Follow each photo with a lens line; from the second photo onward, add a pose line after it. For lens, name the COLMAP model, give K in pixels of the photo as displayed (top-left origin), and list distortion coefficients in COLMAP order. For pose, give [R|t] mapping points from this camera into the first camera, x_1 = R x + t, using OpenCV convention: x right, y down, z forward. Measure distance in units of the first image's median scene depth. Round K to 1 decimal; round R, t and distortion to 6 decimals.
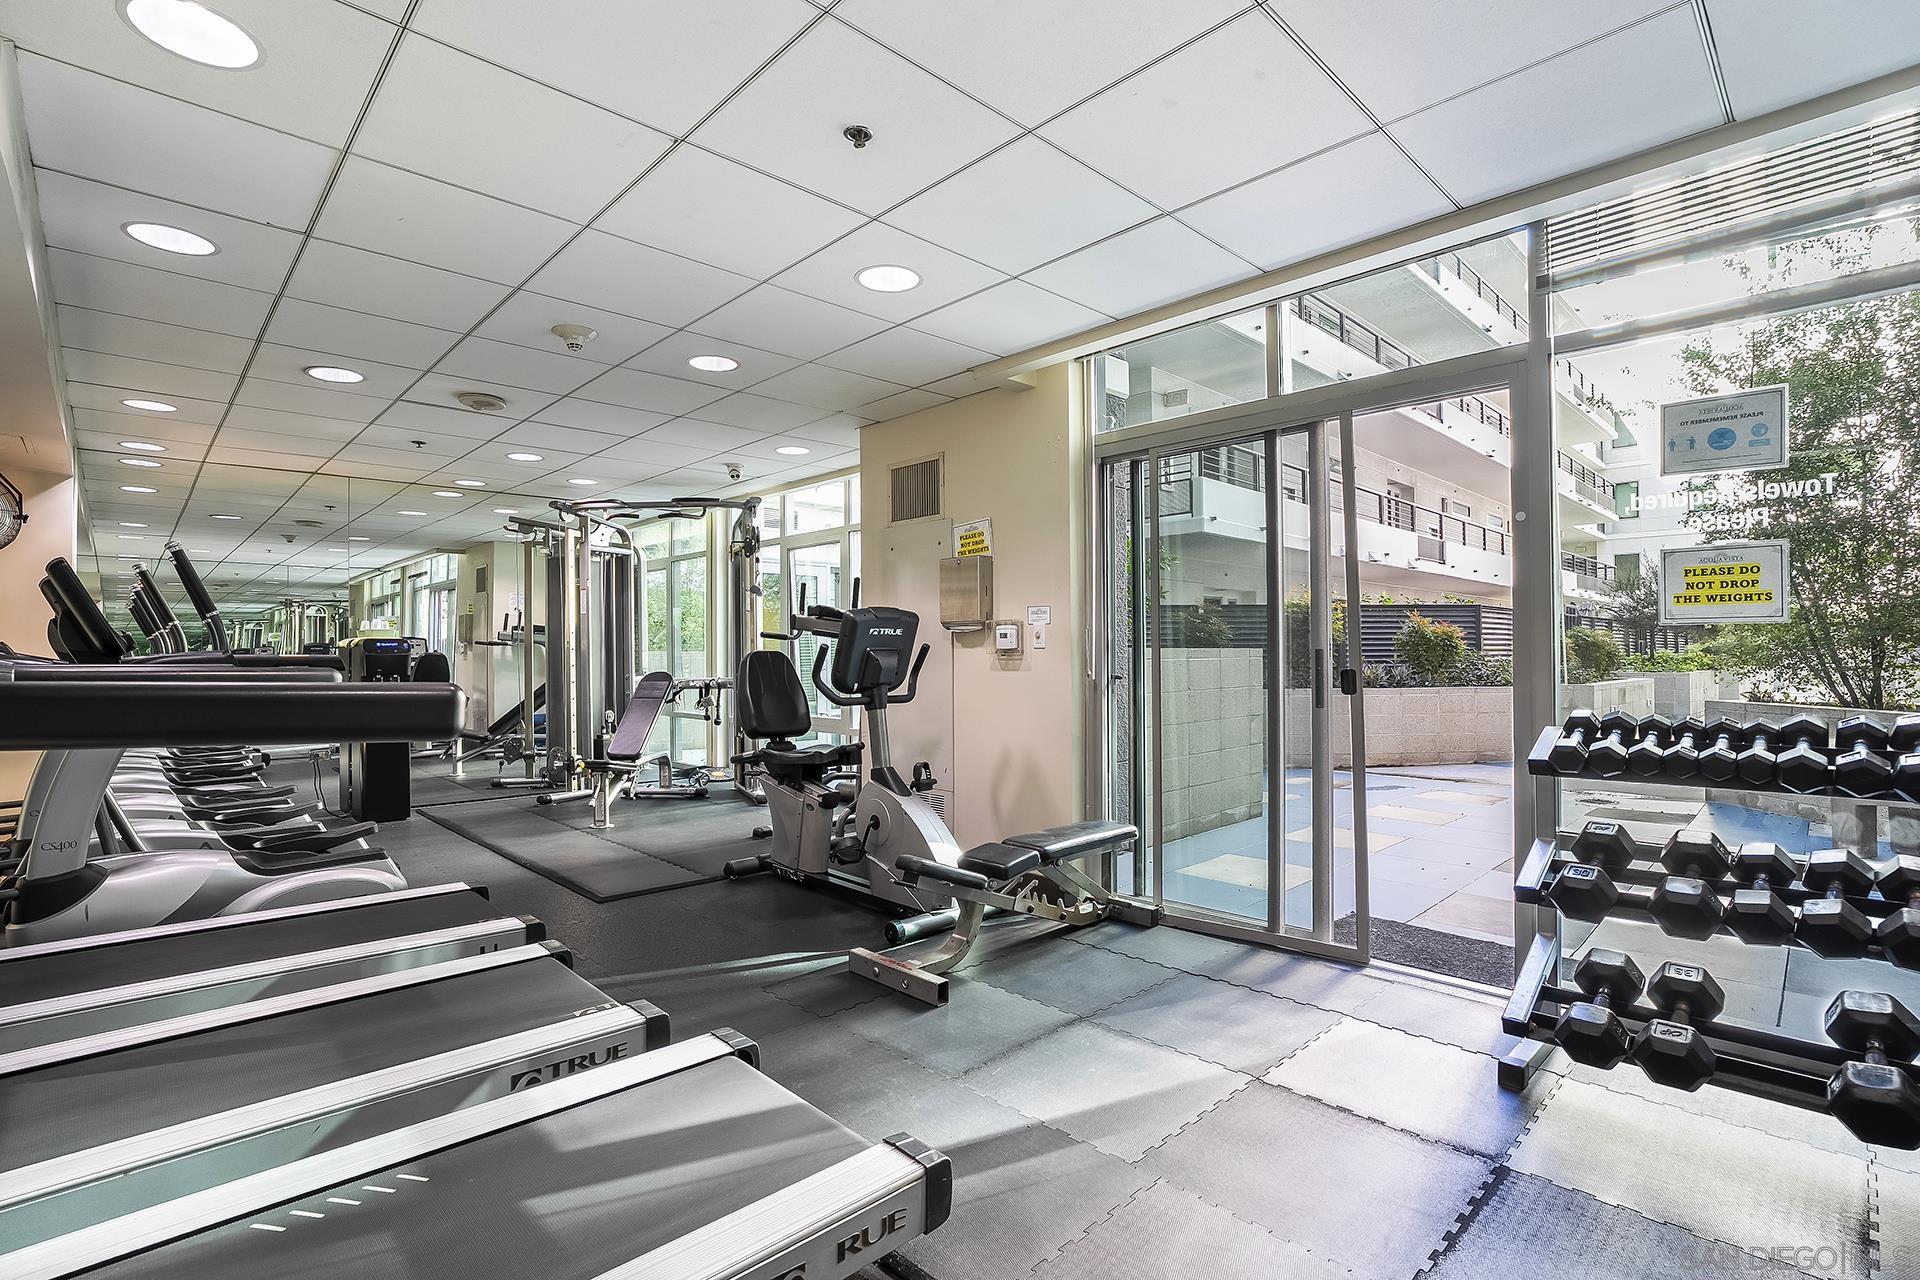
lens RADIAL K [[901.8, 0, 960.0], [0, 901.8, 640.0], [0, 0, 1]] dist [-0.000348, 0.000151]
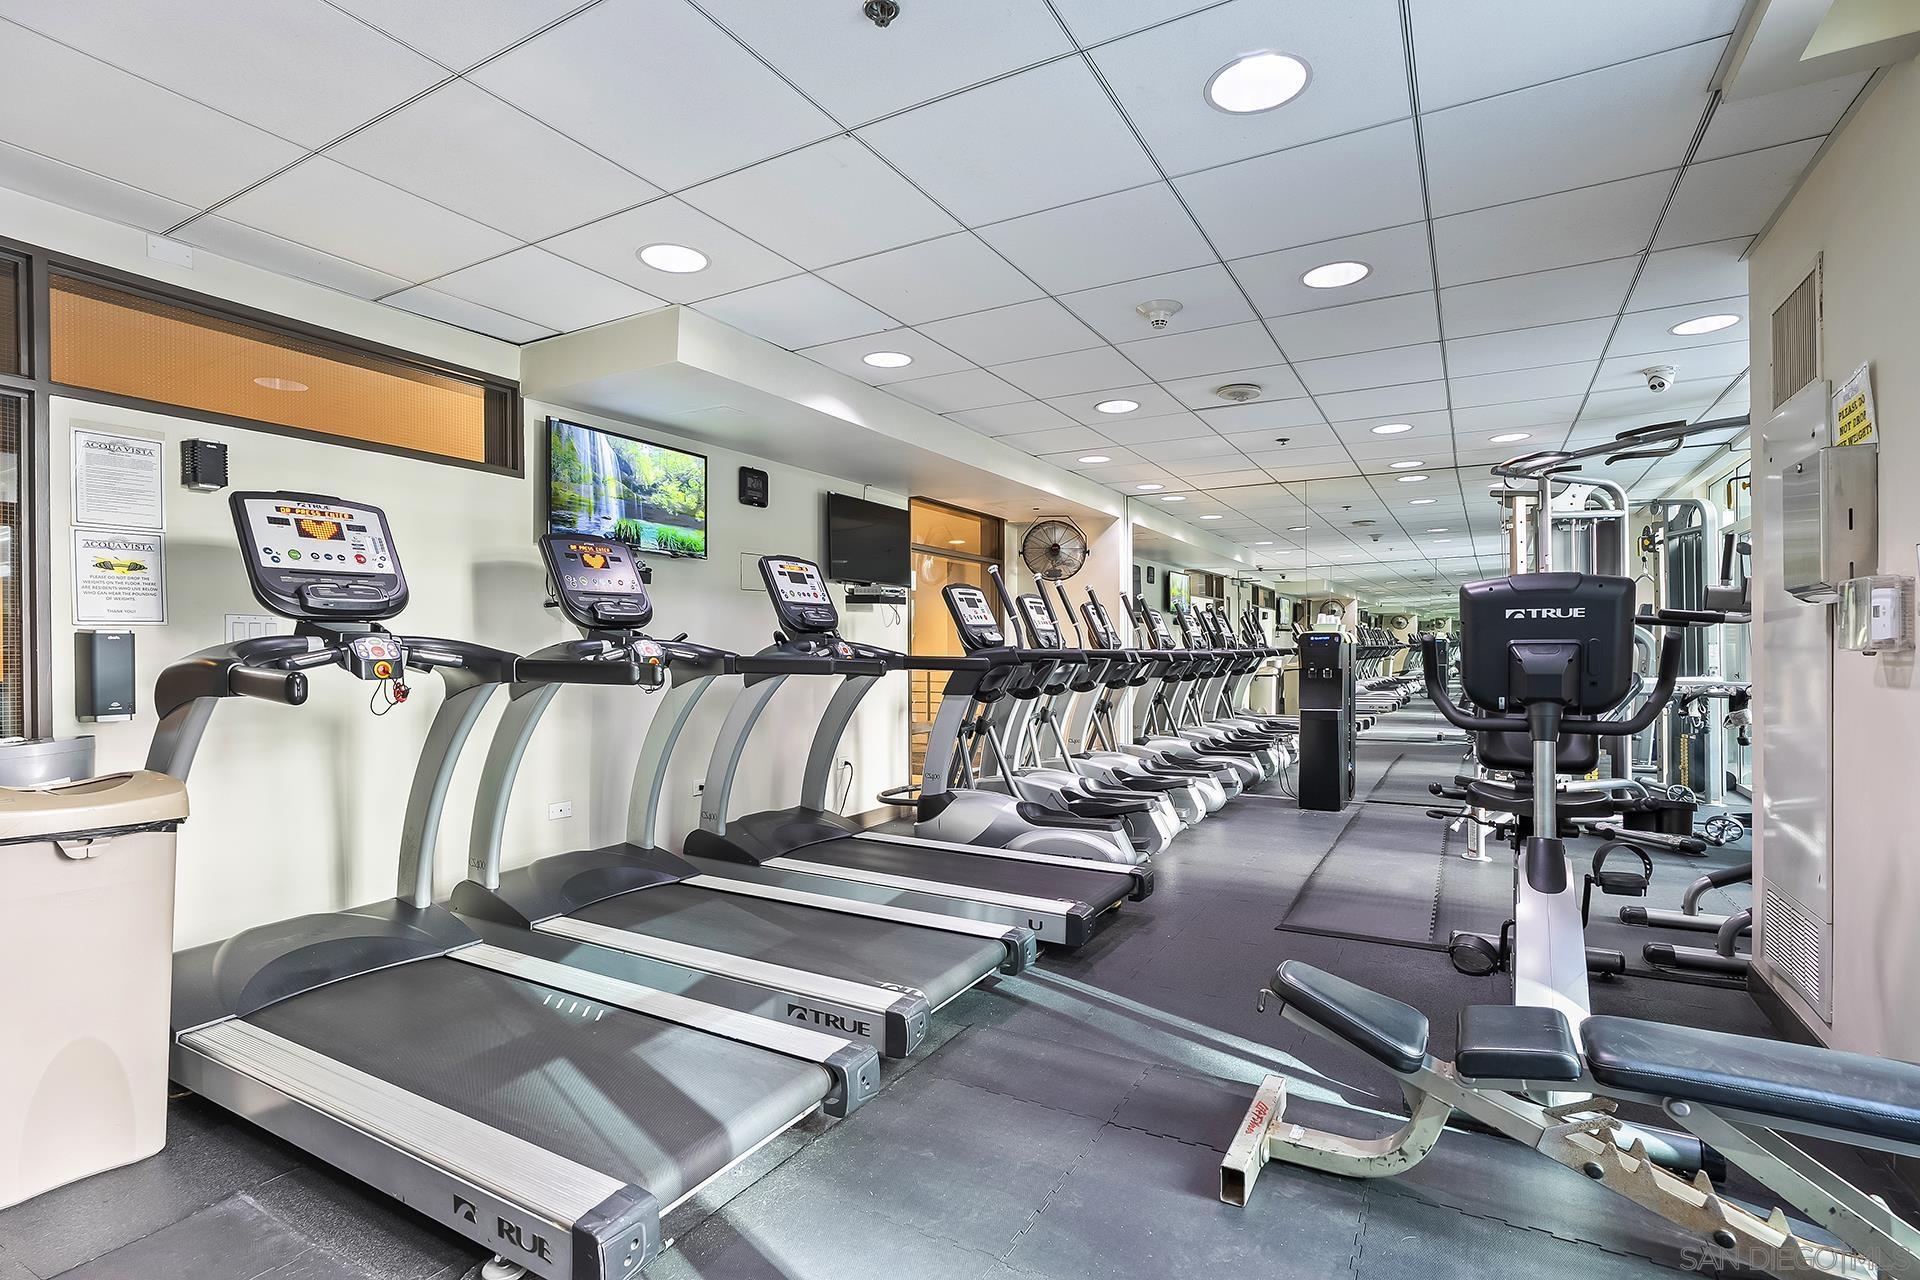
lens RADIAL K [[947.2, 0, 960.0], [0, 947.2, 640.0], [0, 0, 1]] dist [-0.003416, -0.000234]
pose [[0.311159, -0.007496, -0.950328, 0.483670], [0.014168, 0.999894, -0.003248, 0.006323], [0.950252, -0.012453, 0.311232, 0.527994]]
